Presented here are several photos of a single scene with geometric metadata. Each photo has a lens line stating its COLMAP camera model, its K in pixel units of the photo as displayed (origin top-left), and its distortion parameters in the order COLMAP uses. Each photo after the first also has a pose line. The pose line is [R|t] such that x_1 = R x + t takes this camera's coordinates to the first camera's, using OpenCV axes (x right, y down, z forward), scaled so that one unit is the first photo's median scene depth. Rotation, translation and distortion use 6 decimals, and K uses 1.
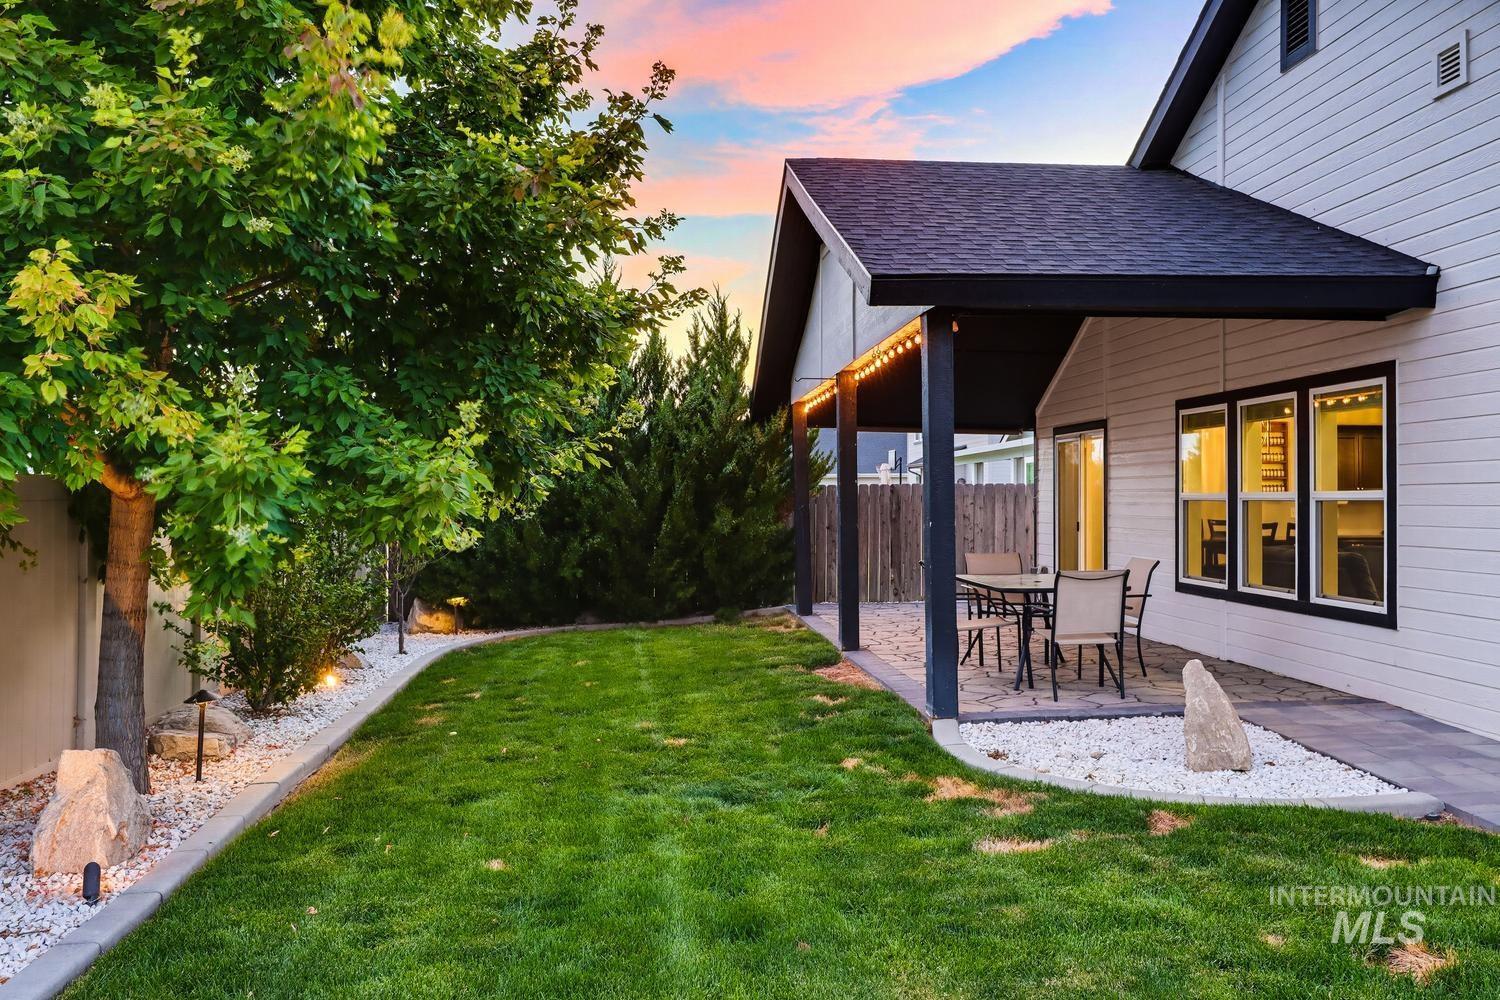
lens RADIAL K [[1246.8, 0, 750.0], [0, 1246.8, 500.0], [0, 0, 1]] dist [0.002096, -0.007471]
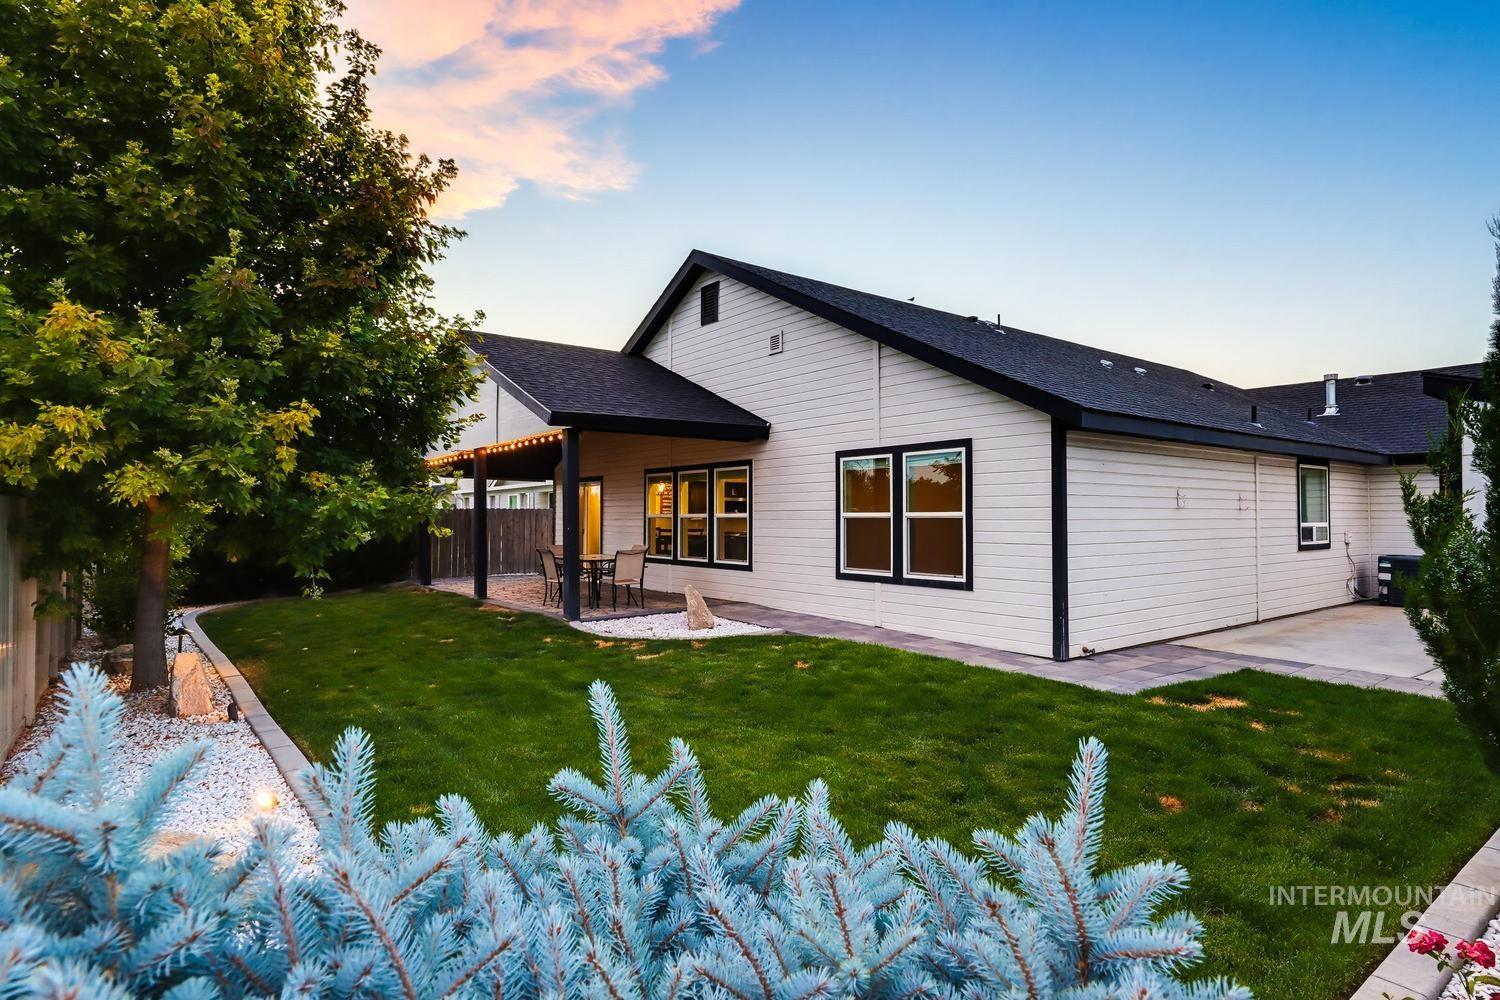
lens RADIAL K [[813.2, 0, 750.0], [0, 813.2, 500.0], [0, 0, 1]] dist [0.001522, 0.000102]
pose [[0.840721, 0.015328, 0.541251, -0.291145], [-0.001884, 0.999676, -0.025384, 0.005704], [-0.541465, 0.020321, 0.840478, -0.272237]]
